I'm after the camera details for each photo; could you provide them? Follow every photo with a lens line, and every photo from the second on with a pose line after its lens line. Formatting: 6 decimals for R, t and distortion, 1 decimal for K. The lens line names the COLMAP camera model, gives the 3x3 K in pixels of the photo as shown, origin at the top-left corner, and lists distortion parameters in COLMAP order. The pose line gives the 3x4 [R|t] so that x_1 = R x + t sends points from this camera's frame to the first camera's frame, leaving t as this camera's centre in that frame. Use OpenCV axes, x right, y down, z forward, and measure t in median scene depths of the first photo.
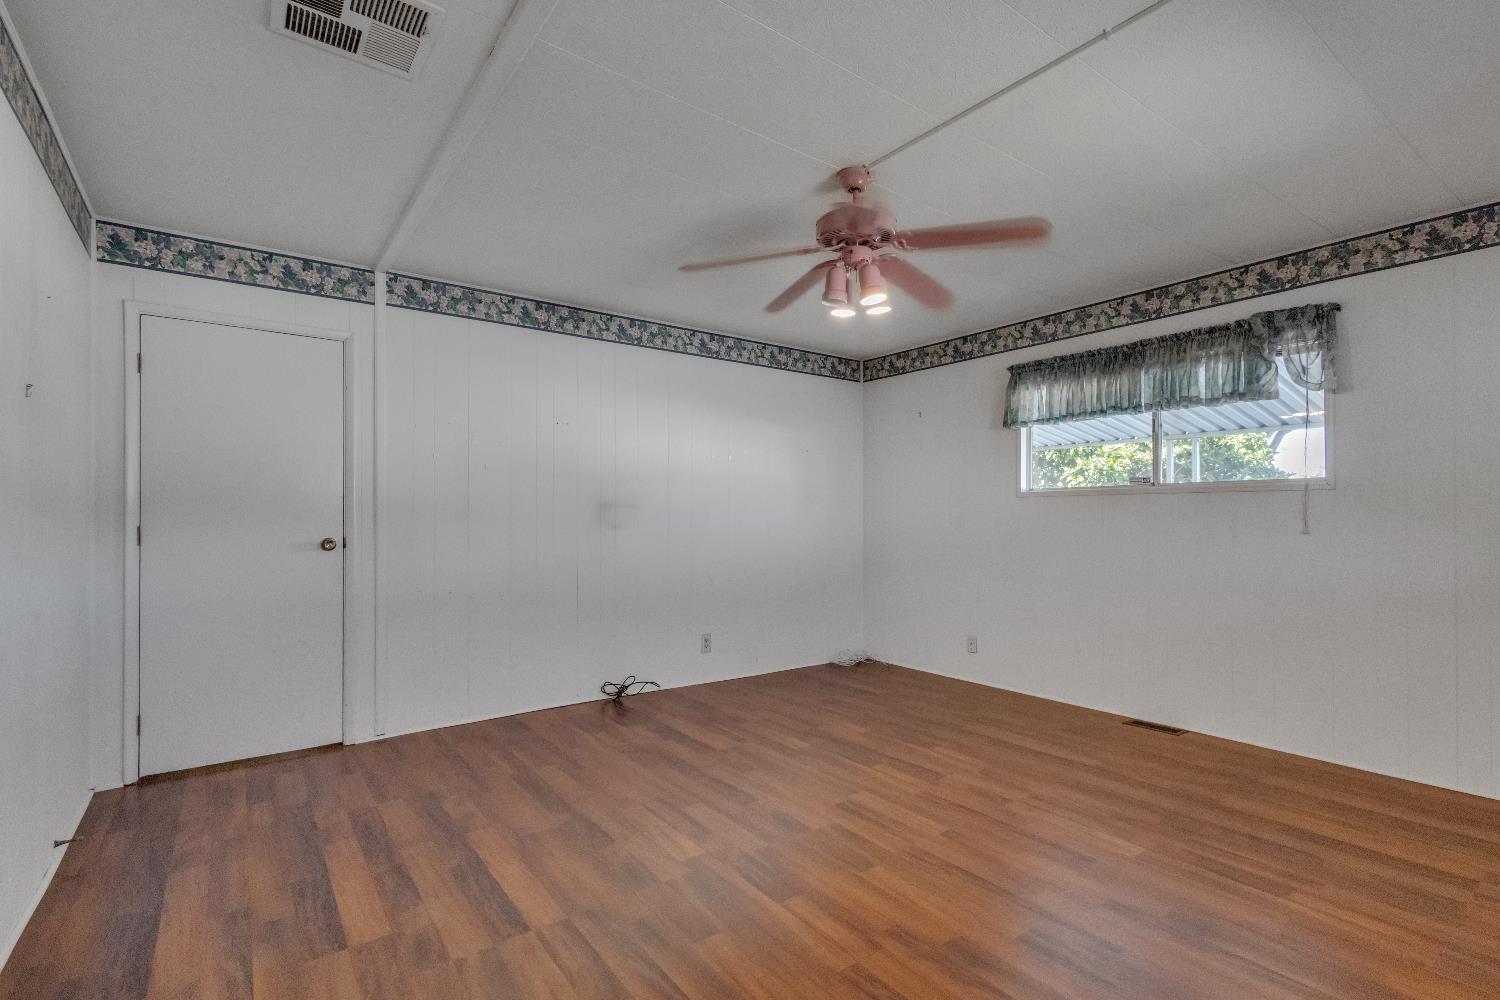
lens RADIAL K [[699.1, 0, 757.7], [0, 699.1, 514.2], [0, 0, 1]] dist [0.007398, -0.001389]
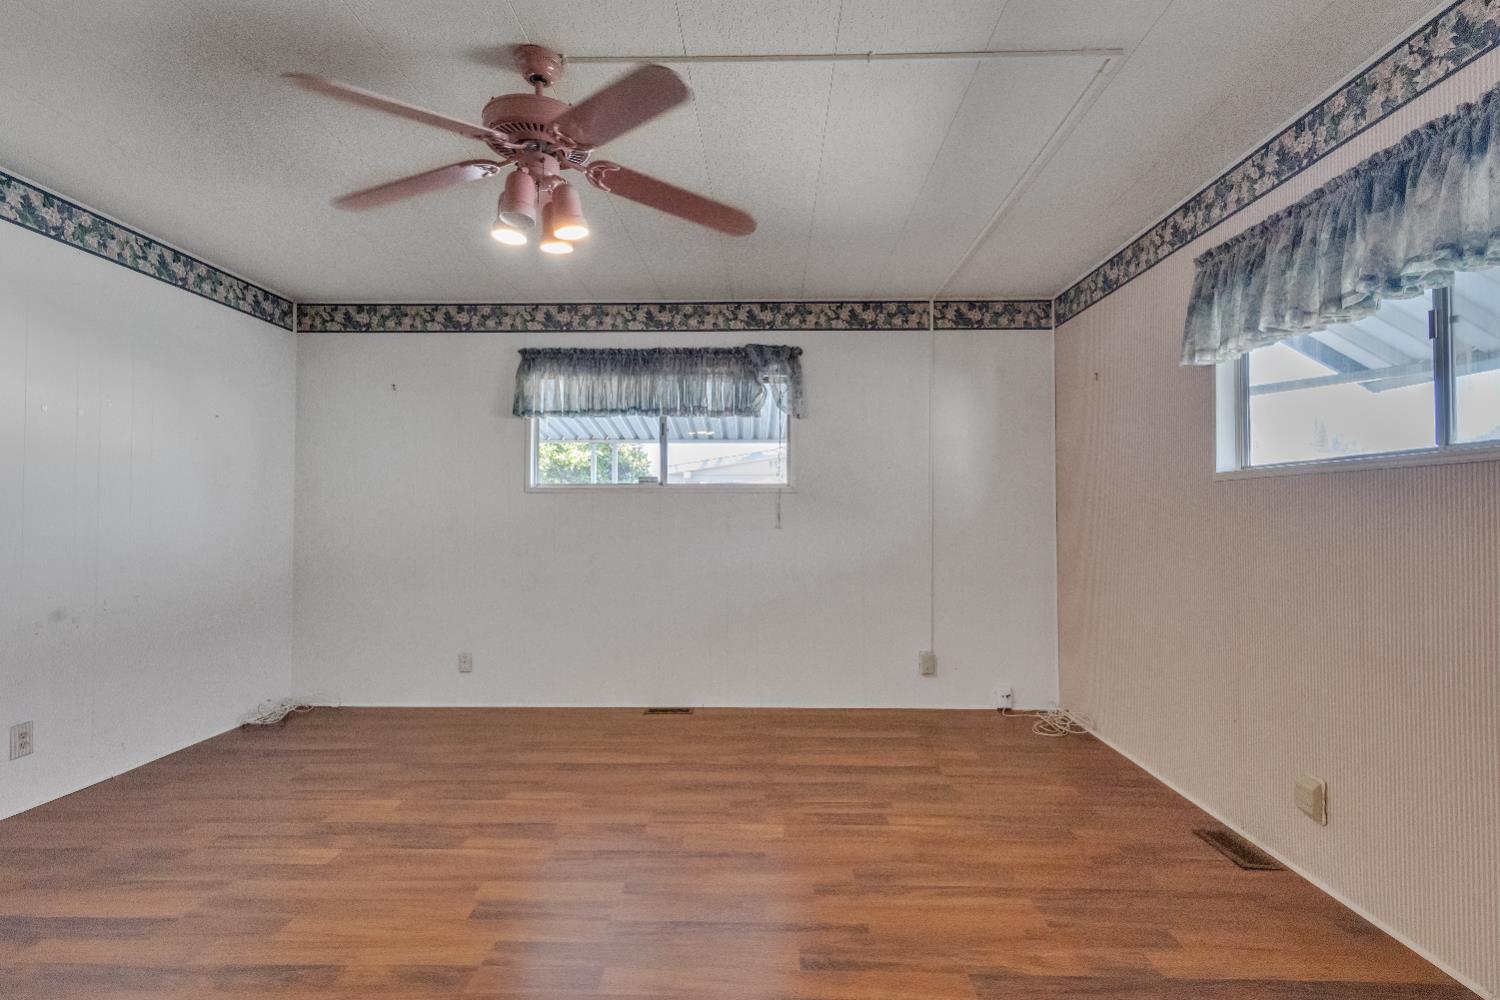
lens RADIAL K [[701.3, 0, 750.0], [0, 701.3, 500.0], [0, 0, 1]] dist [0.020160, -0.007121]
pose [[0.613745, 0.020929, 0.789227, -0.229994], [-0.003123, 0.999705, -0.024082, 0.008693], [-0.789498, 0.012315, 0.613629, 0.267897]]
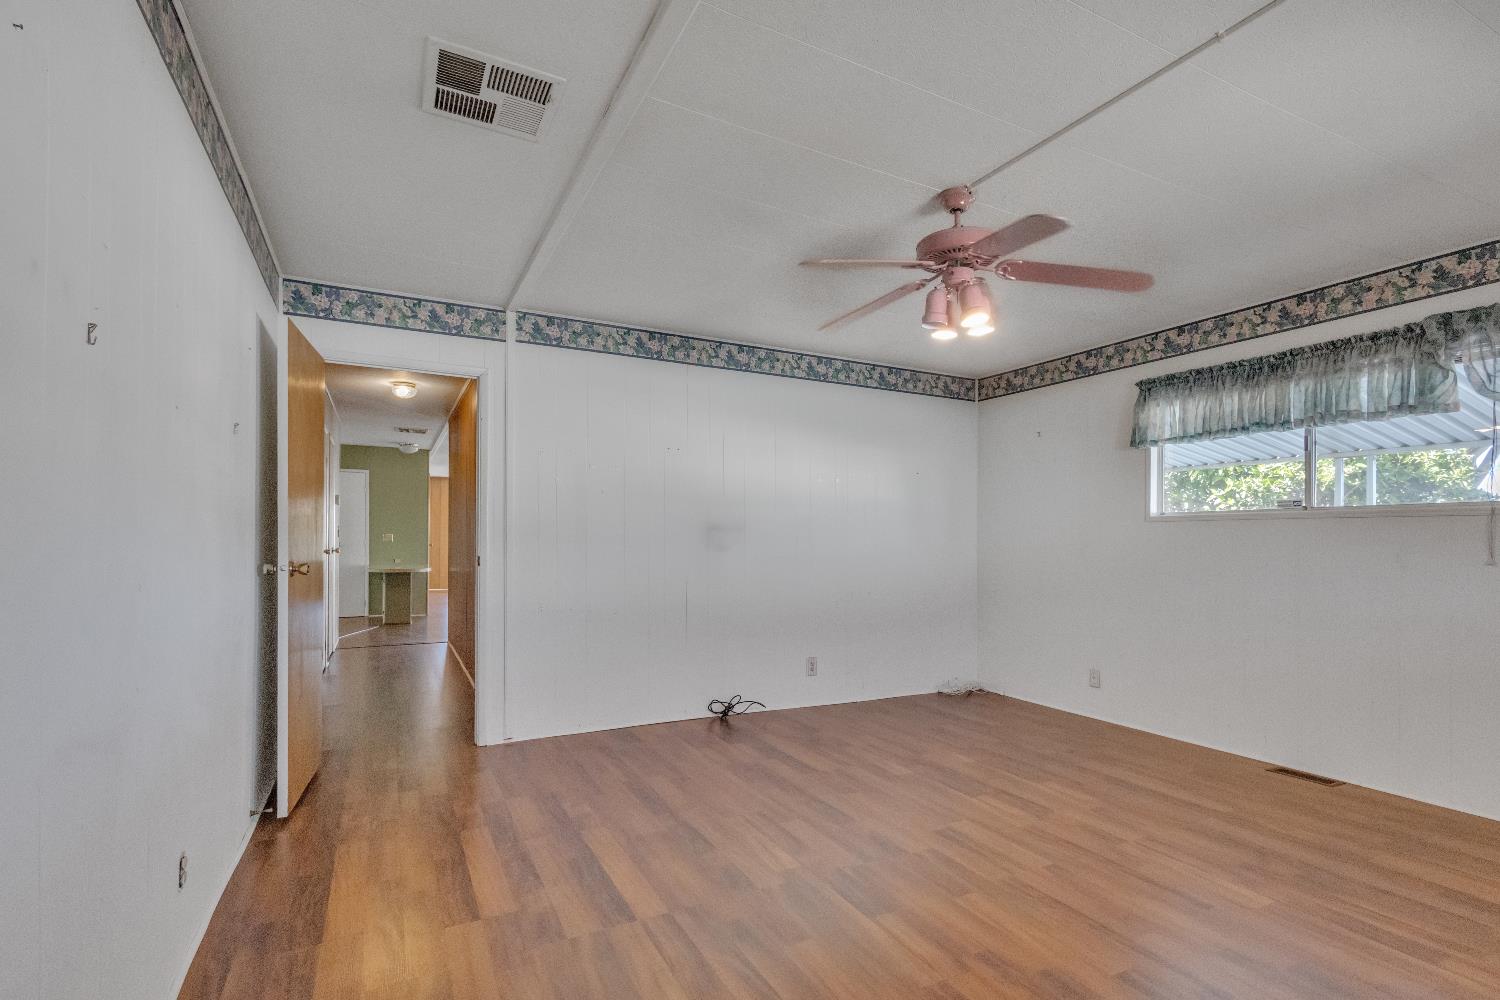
lens RADIAL K [[715.9, 0, 756.6], [0, 715.9, 541.7], [0, 0, 1]] dist [0.001739, -0.000762]
pose [[0.986745, 0.008447, -0.162058, 0.018896], [-0.007639, 0.999955, 0.005608, 0.001081], [0.162098, -0.004296, 0.986765, -0.032653]]
